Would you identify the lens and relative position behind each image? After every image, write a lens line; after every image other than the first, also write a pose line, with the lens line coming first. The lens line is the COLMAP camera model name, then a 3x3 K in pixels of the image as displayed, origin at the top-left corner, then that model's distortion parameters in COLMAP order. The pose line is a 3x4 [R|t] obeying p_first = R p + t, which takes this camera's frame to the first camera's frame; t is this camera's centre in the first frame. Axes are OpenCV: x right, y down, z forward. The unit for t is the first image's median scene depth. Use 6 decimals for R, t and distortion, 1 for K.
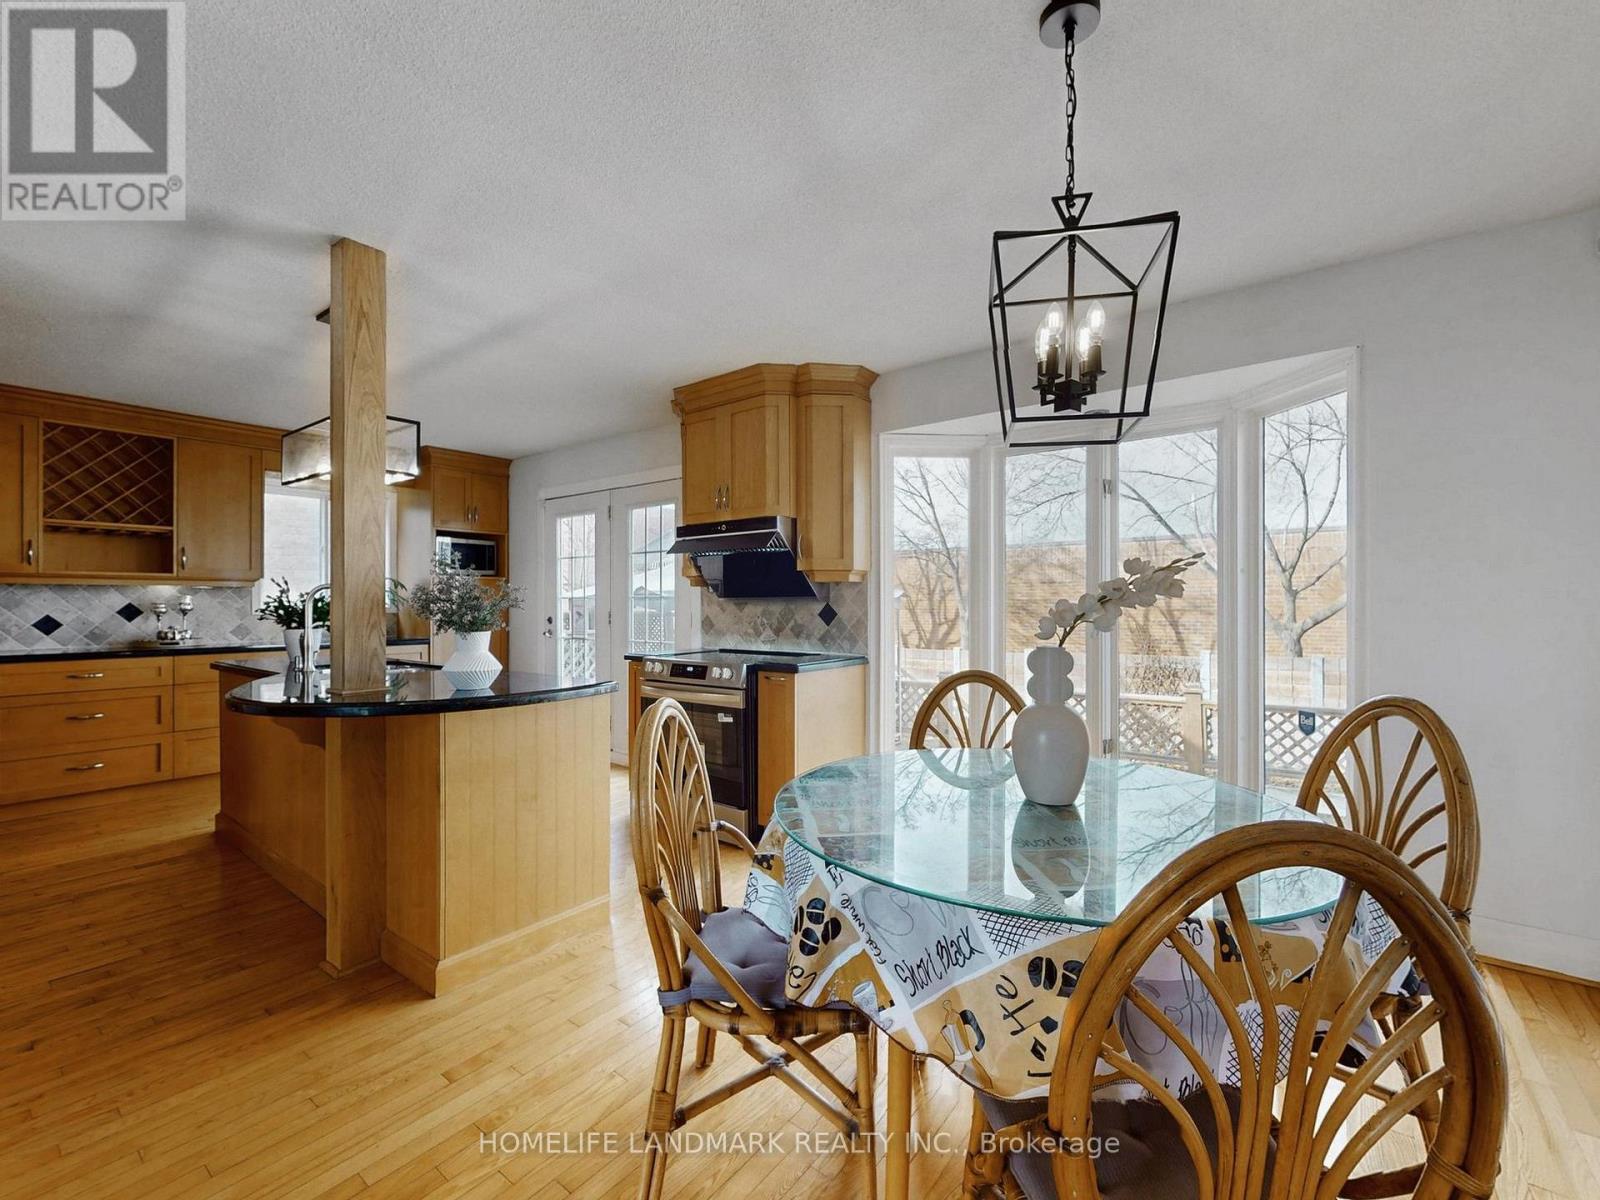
lens RADIAL K [[695.4, 0, 791.9], [0, 695.4, 605.4], [0, 0, 1]] dist [0.002671, 0.000827]
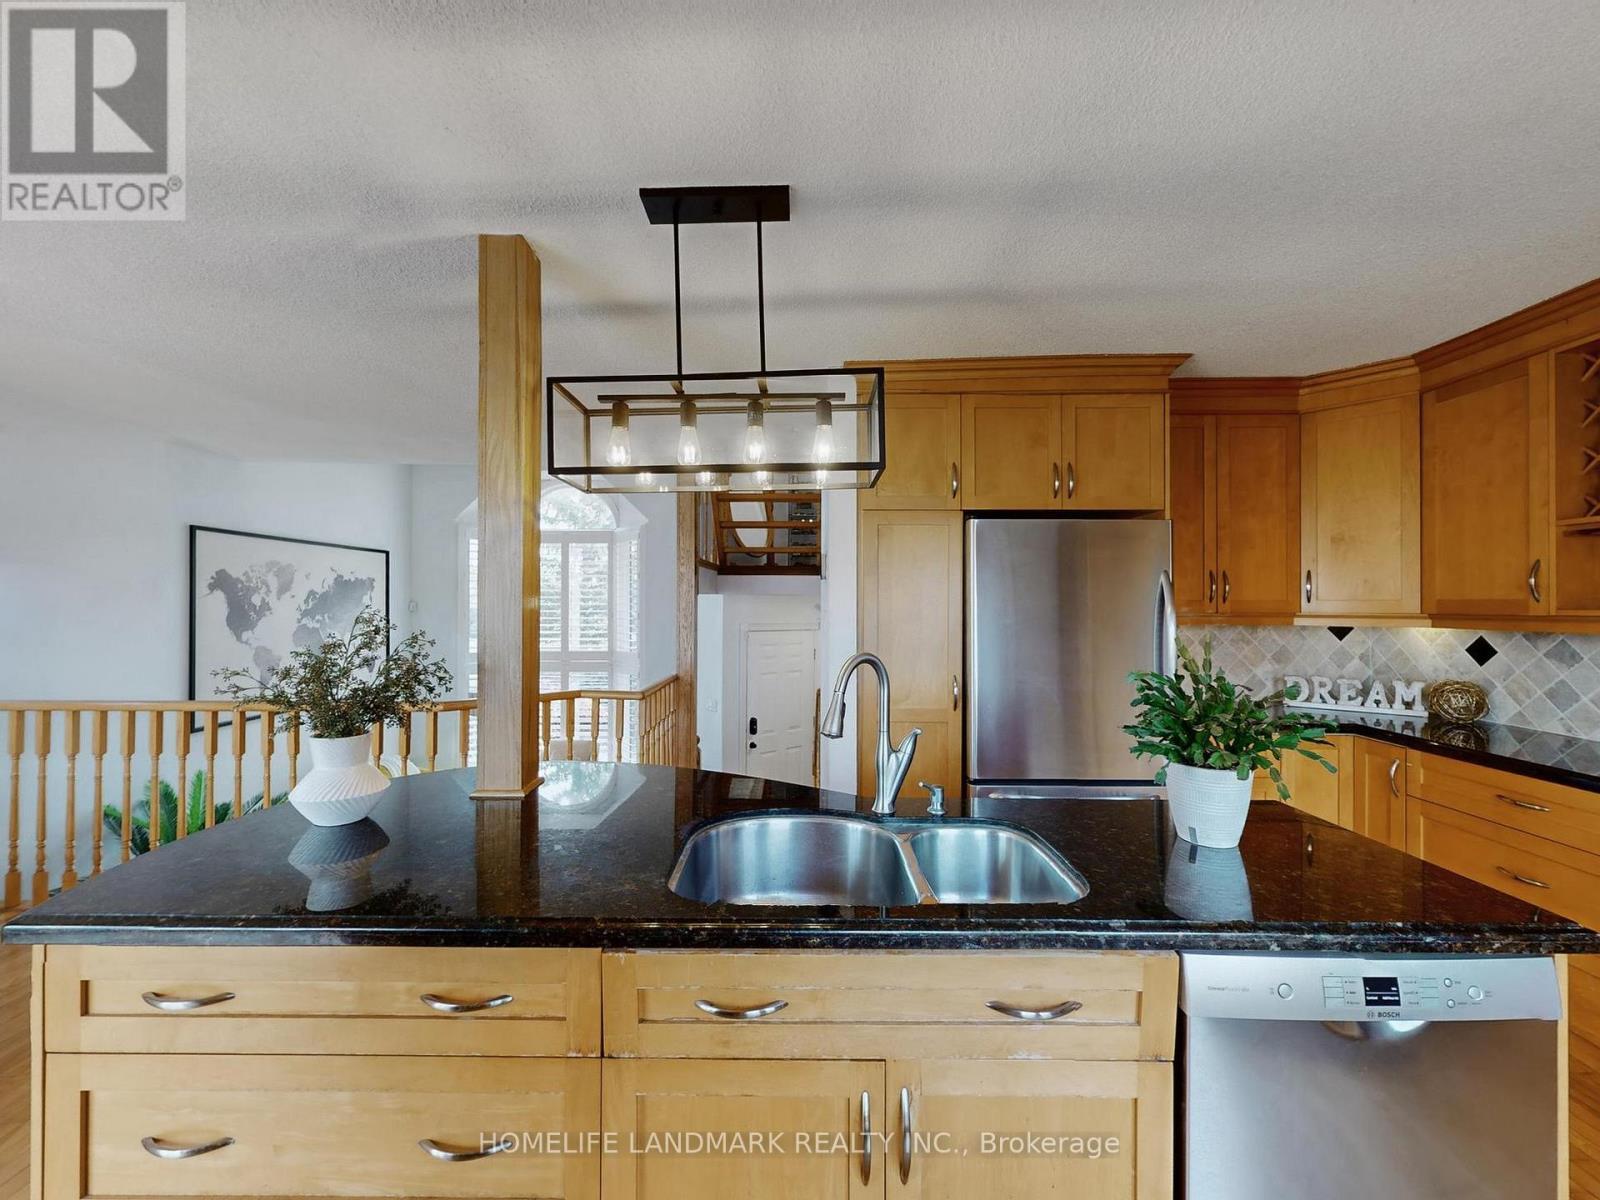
lens RADIAL K [[657.4, 0, 806.6], [0, 657.4, 593.8], [0, 0, 1]] dist [-0.000561, -0.000229]
pose [[-0.798060, -0.005784, -0.602551, -0.289402], [-0.004393, 0.999983, -0.003780, -0.069747], [0.602563, -0.000369, -0.798072, 1.230796]]
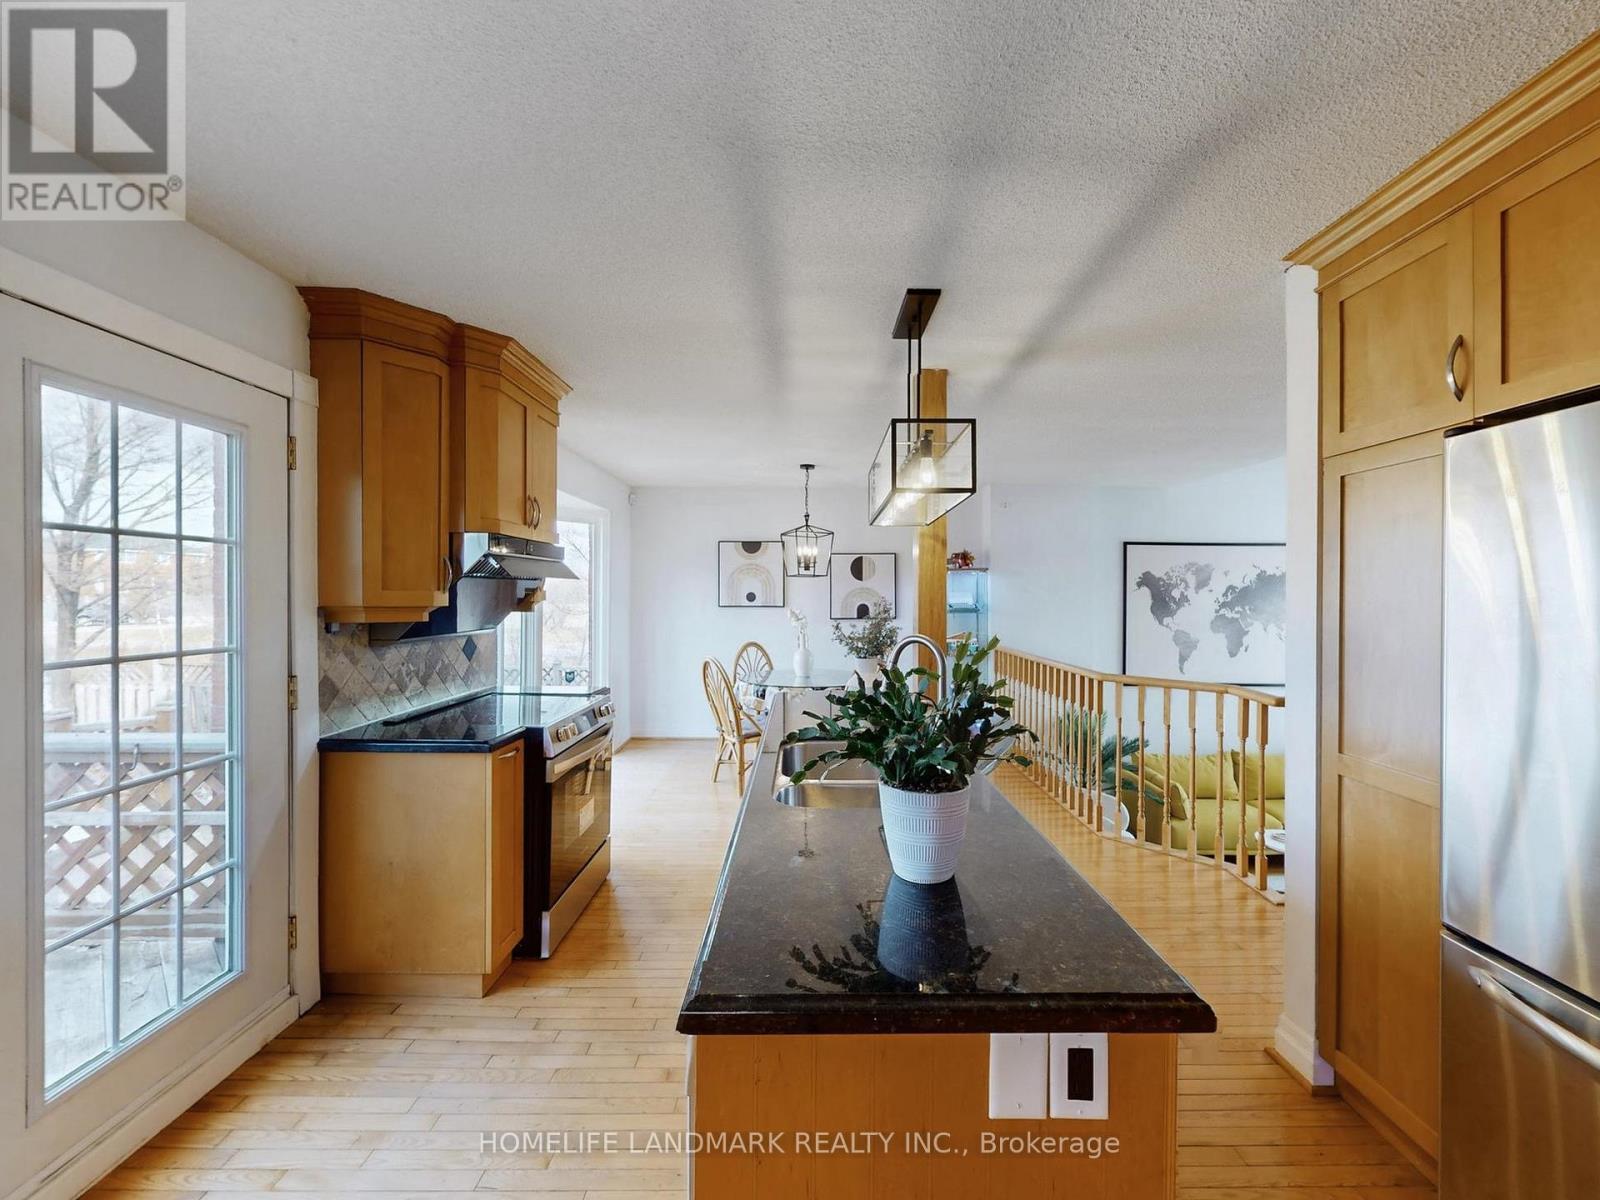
lens RADIAL K [[657.4, 0, 796.9], [0, 657.4, 592.6], [0, 0, 1]] dist [-0.000561, -0.000229]
pose [[-0.597642, 0.001978, 0.801760, -1.016693], [0.005756, 0.999982, 0.001823, -0.068909], [-0.801742, 0.005705, -0.597643, 1.321140]]
